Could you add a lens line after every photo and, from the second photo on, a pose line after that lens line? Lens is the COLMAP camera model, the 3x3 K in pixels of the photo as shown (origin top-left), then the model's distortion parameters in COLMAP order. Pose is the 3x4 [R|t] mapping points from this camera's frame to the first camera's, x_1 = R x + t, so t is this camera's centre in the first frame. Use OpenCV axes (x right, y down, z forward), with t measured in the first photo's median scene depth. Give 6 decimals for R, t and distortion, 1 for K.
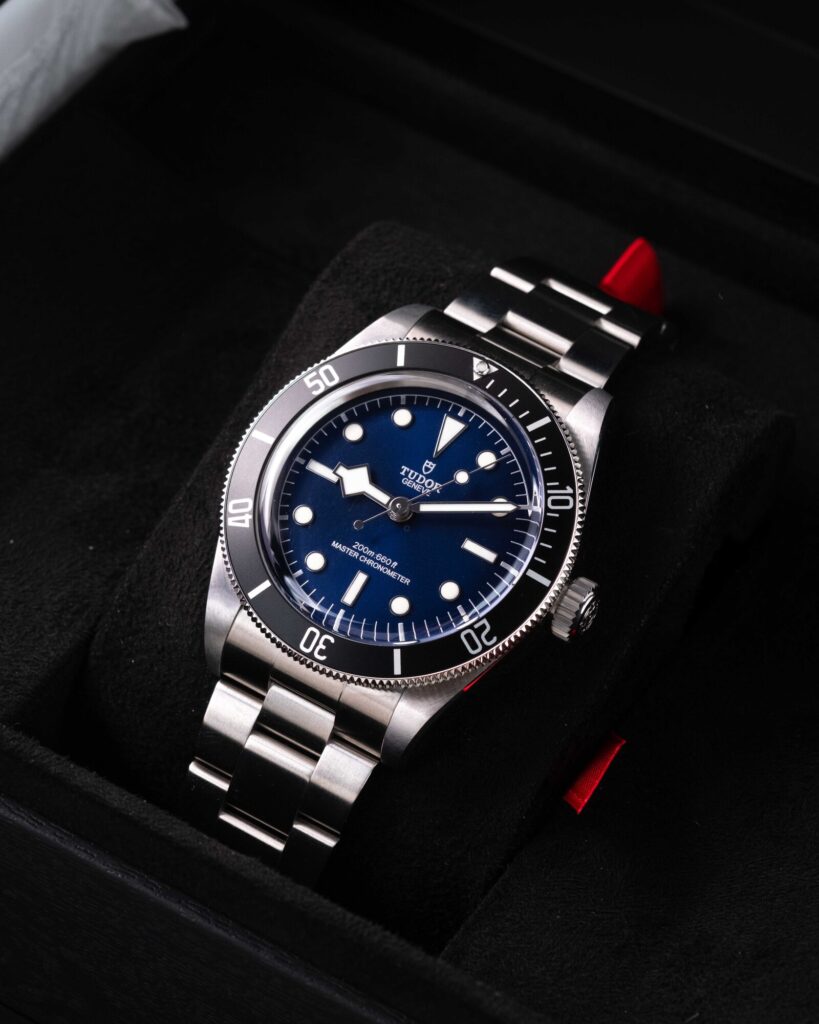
lens RADIAL K [[4106.3, 0, 409.5], [0, 4106.3, 512.0], [0, 0, 1]] dist [0.164884, 8.206864]
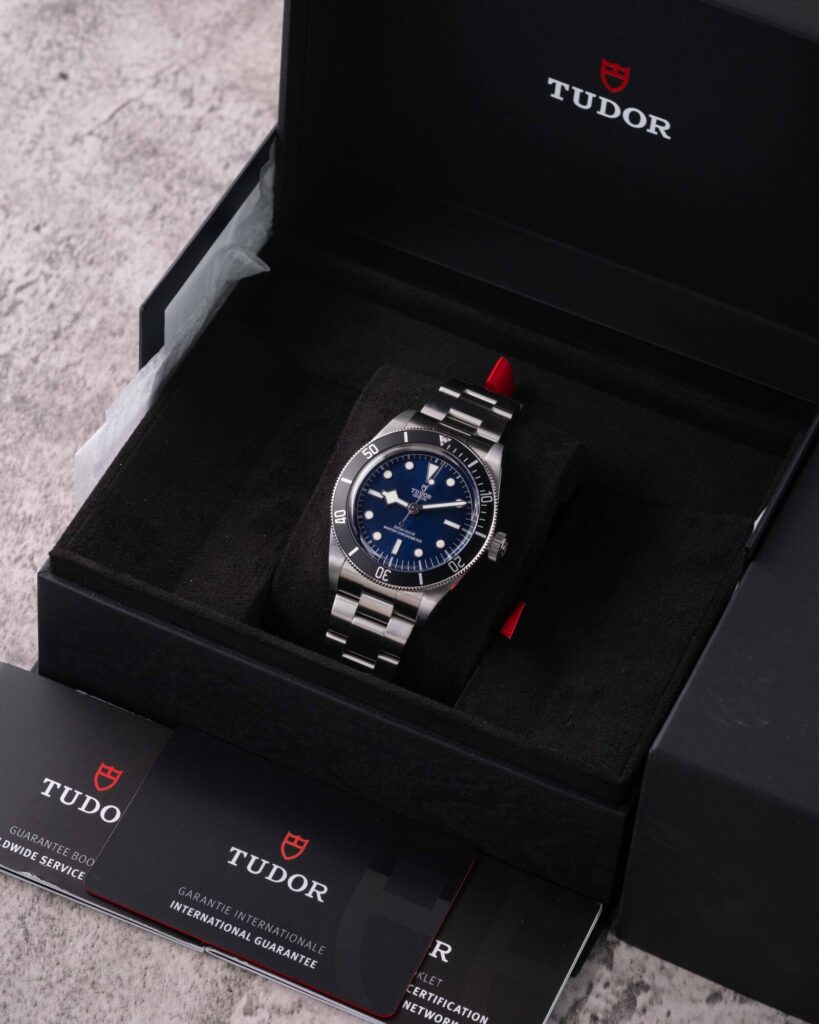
lens RADIAL K [[4106.3, 0, 409.5], [0, 4106.3, 512.0], [0, 0, 1]] dist [0.164884, 8.206864]
pose [[0.993013, -0.097040, 0.067146, -0.150942], [0.092828, 0.993672, 0.063238, -0.136845], [-0.072858, -0.056563, 0.995737, -1.172344]]
